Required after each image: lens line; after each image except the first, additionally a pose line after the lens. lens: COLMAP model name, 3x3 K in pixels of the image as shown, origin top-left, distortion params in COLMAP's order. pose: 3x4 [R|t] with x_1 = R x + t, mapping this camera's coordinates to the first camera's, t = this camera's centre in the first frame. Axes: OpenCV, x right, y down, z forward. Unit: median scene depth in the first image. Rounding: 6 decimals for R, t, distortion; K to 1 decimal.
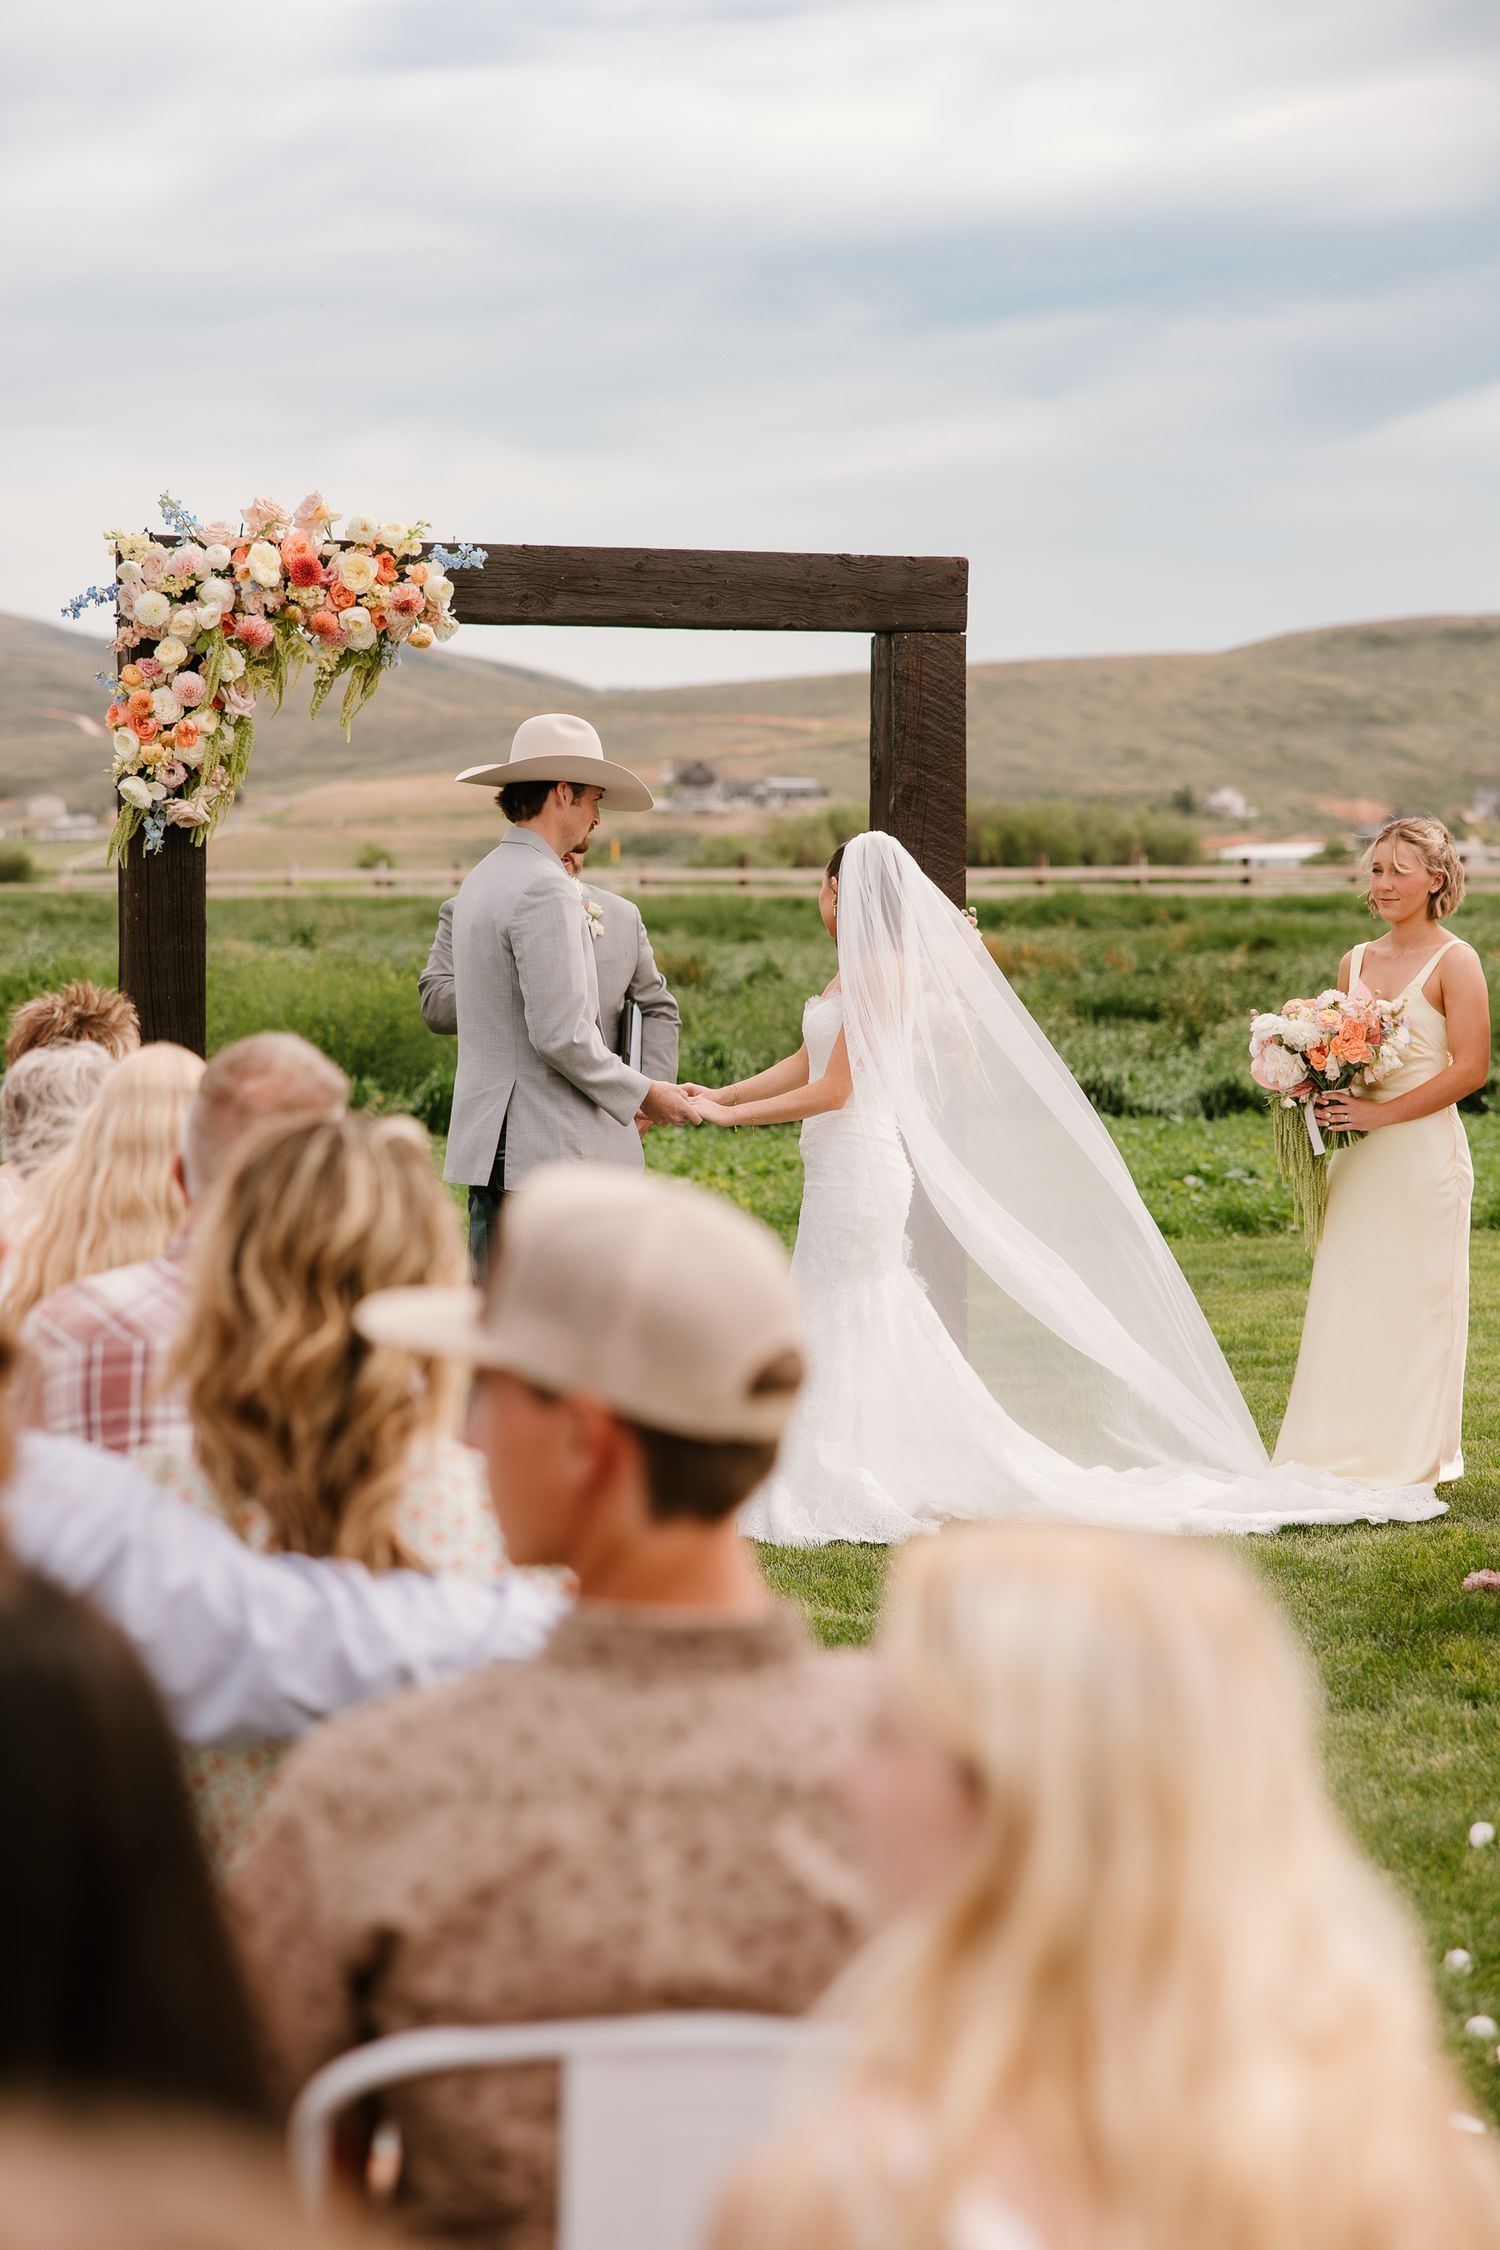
lens RADIAL K [[4219.6, 0, 737.7], [0, 4219.6, 1136.8], [0, 0, 1]] dist [-0.018628, 0.000000]
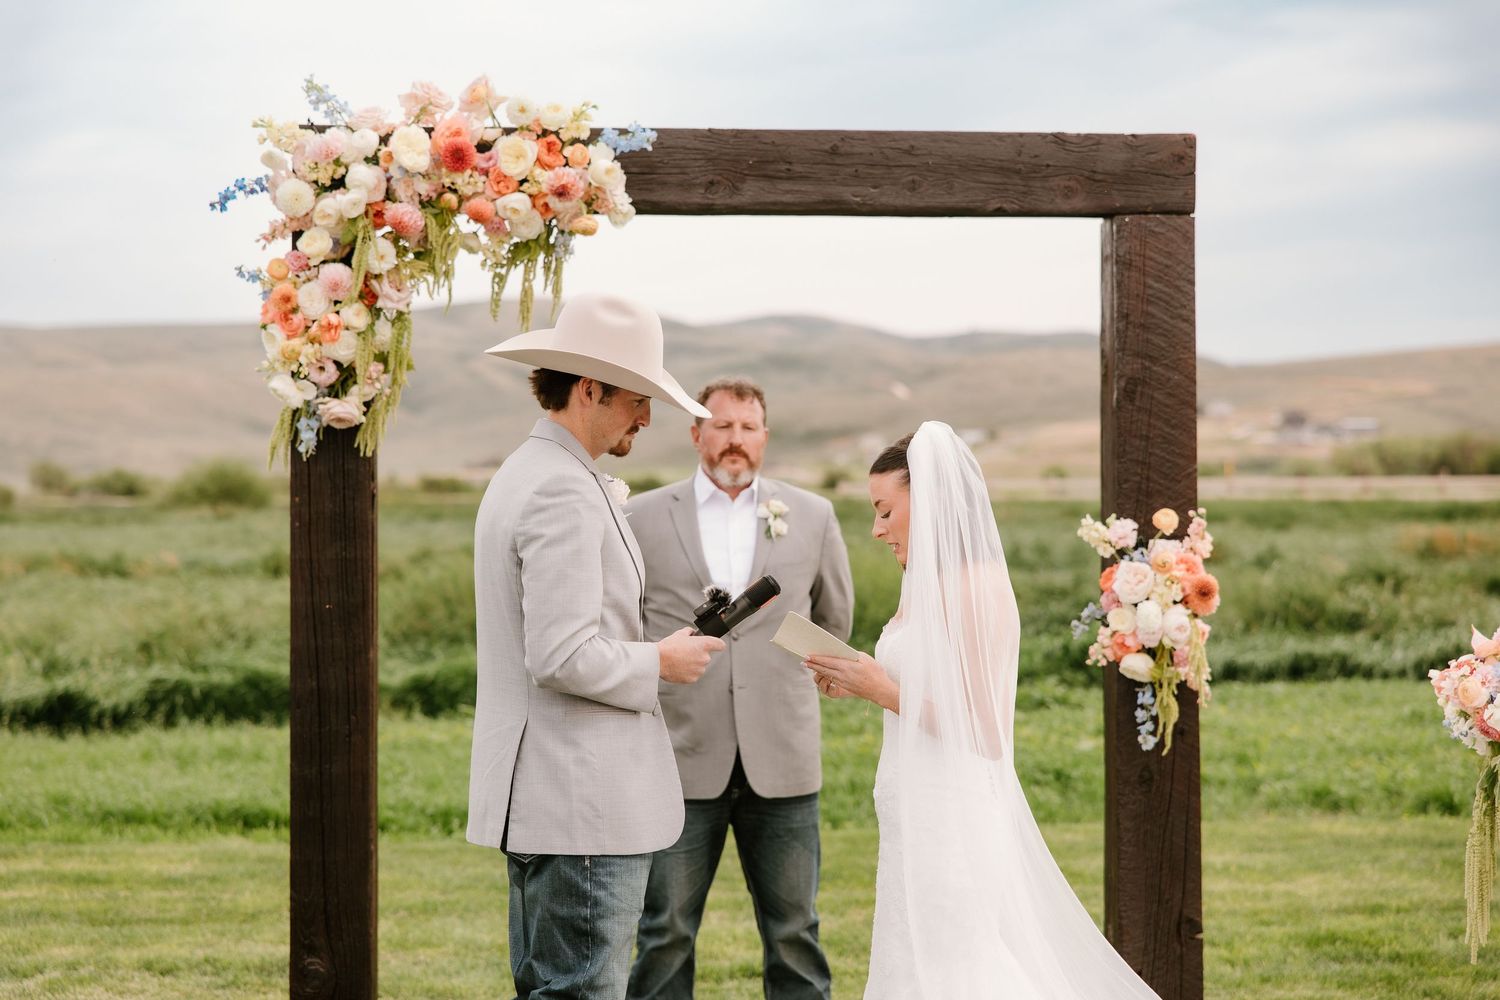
lens RADIAL K [[2813.0, 0, 745.0], [0, 2813.0, 492.8], [0, 0, 1]] dist [-0.018628, 0.000000]
pose [[0.979978, -0.005466, -0.199031, 0.084591], [-0.006836, 0.998110, -0.061068, -0.020781], [0.198989, 0.061206, 0.978089, 0.399826]]
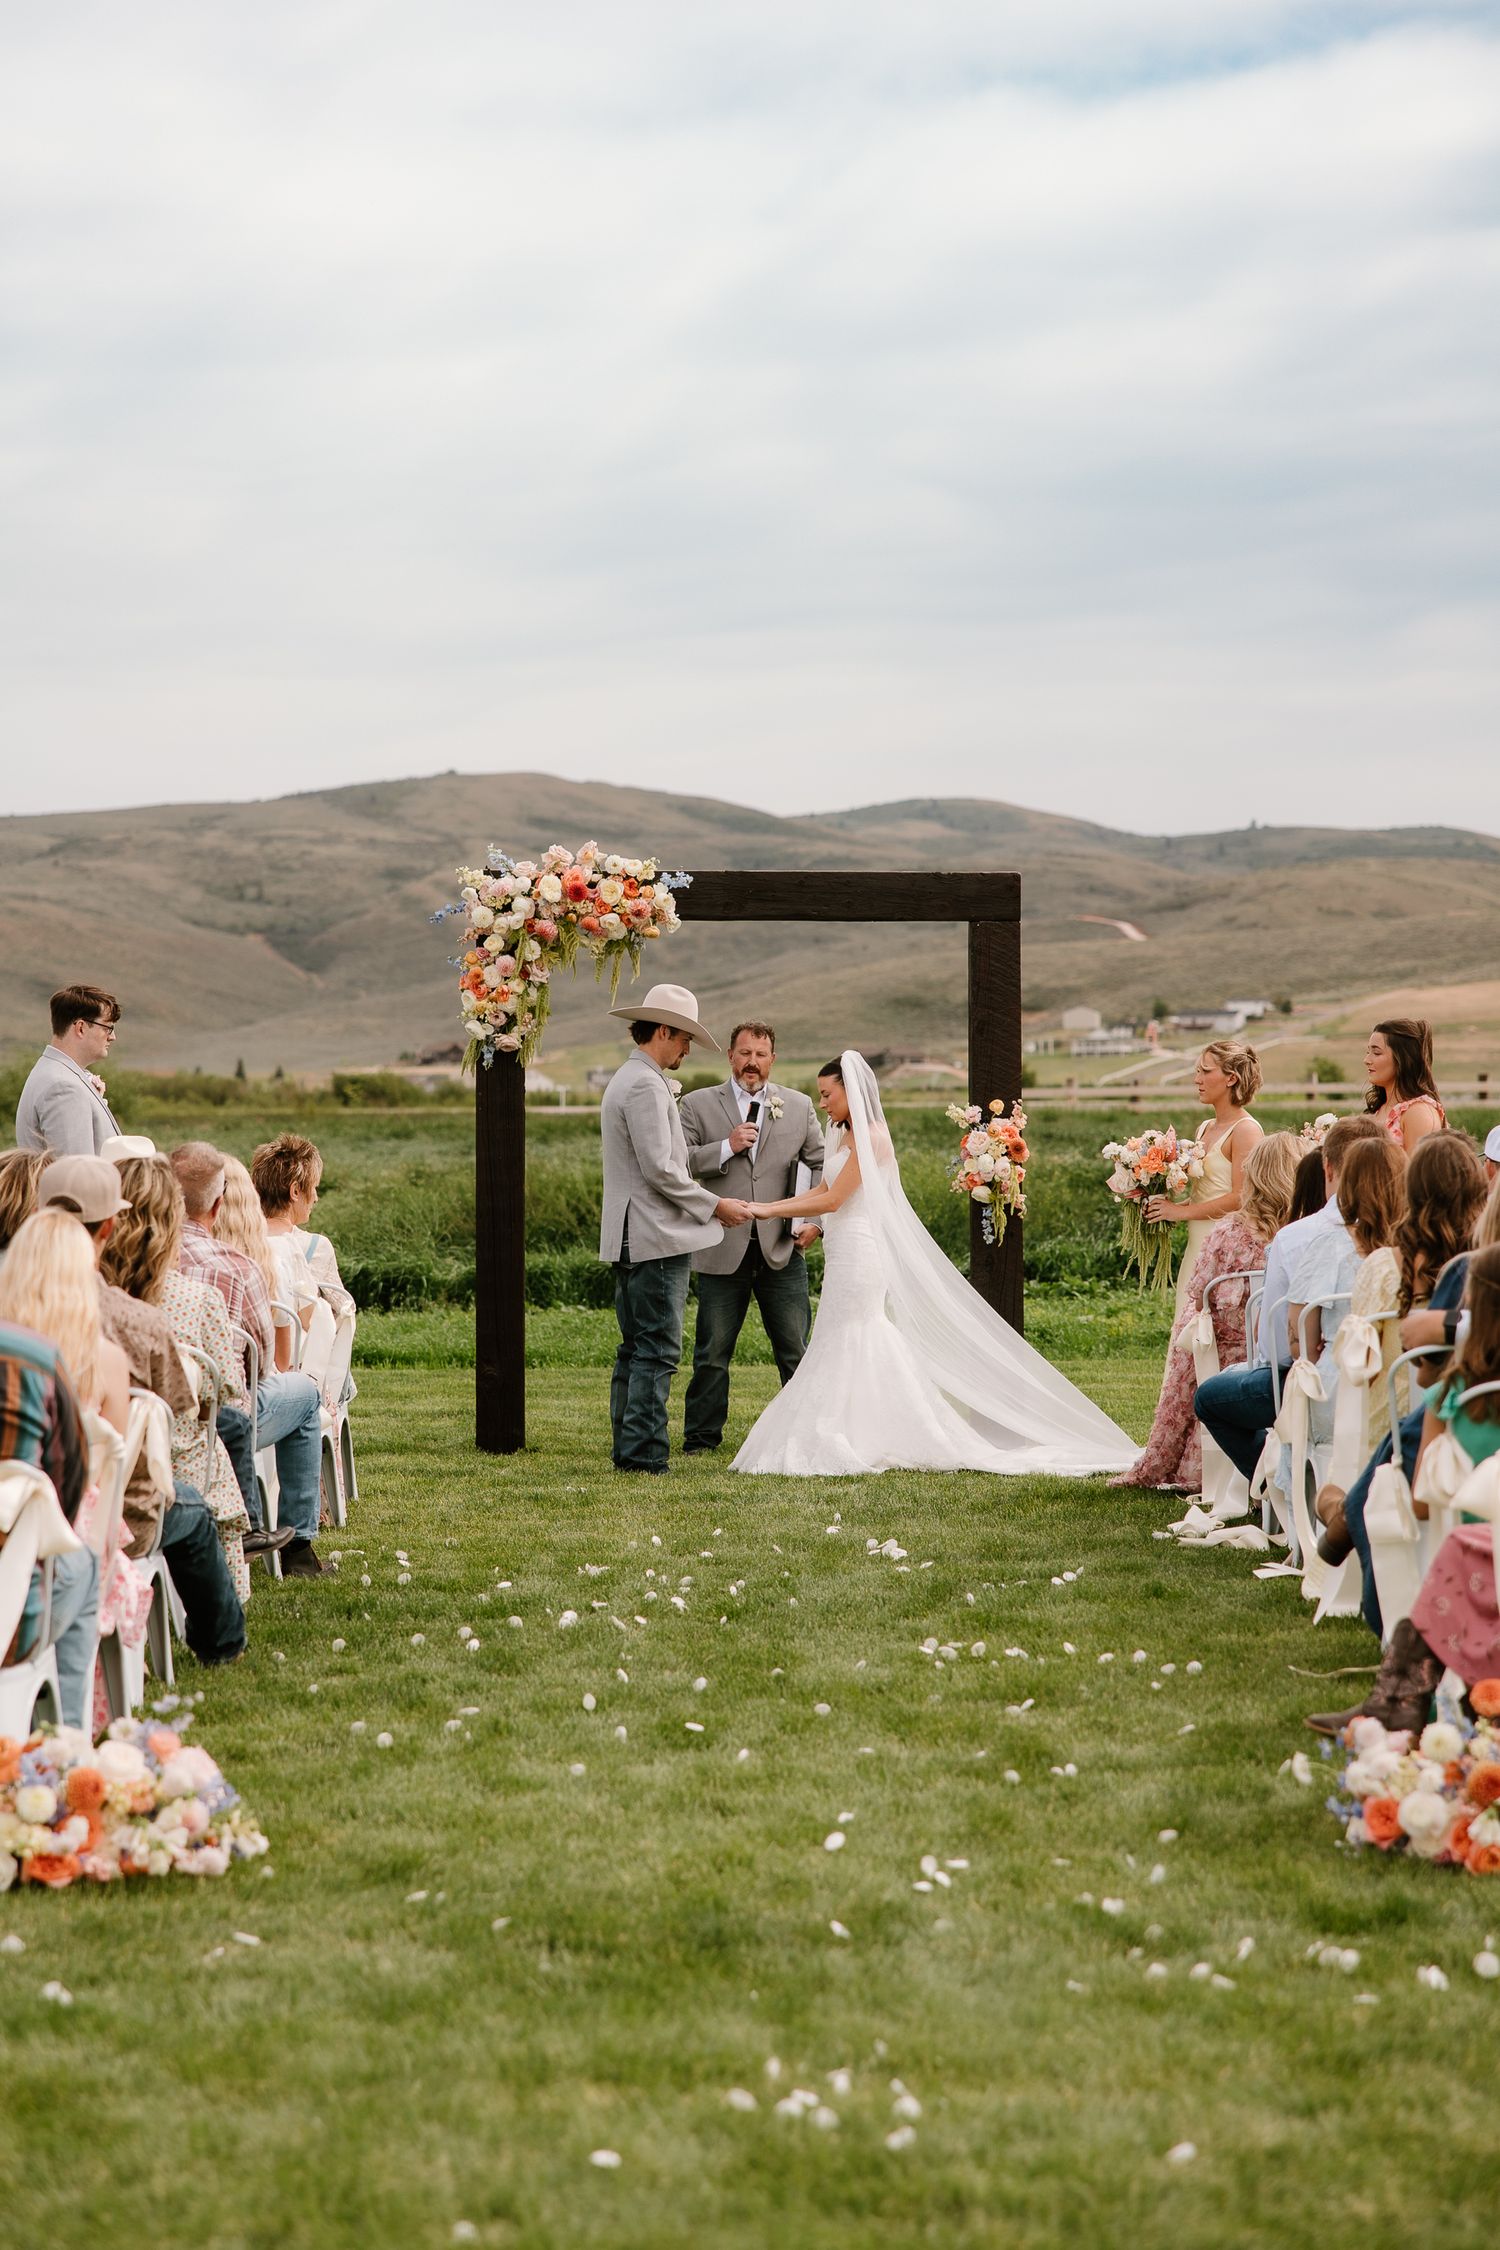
lens RADIAL K [[4670.3, 0, 754.2], [0, 4670.3, 1116.6], [0, 0, 1]] dist [0.191322, 0.000000]
pose [[0.976073, -0.003952, -0.217407, 0.347952], [-0.008092, 0.998482, -0.054478, 0.047565], [0.217292, 0.054934, 0.974560, -0.712289]]
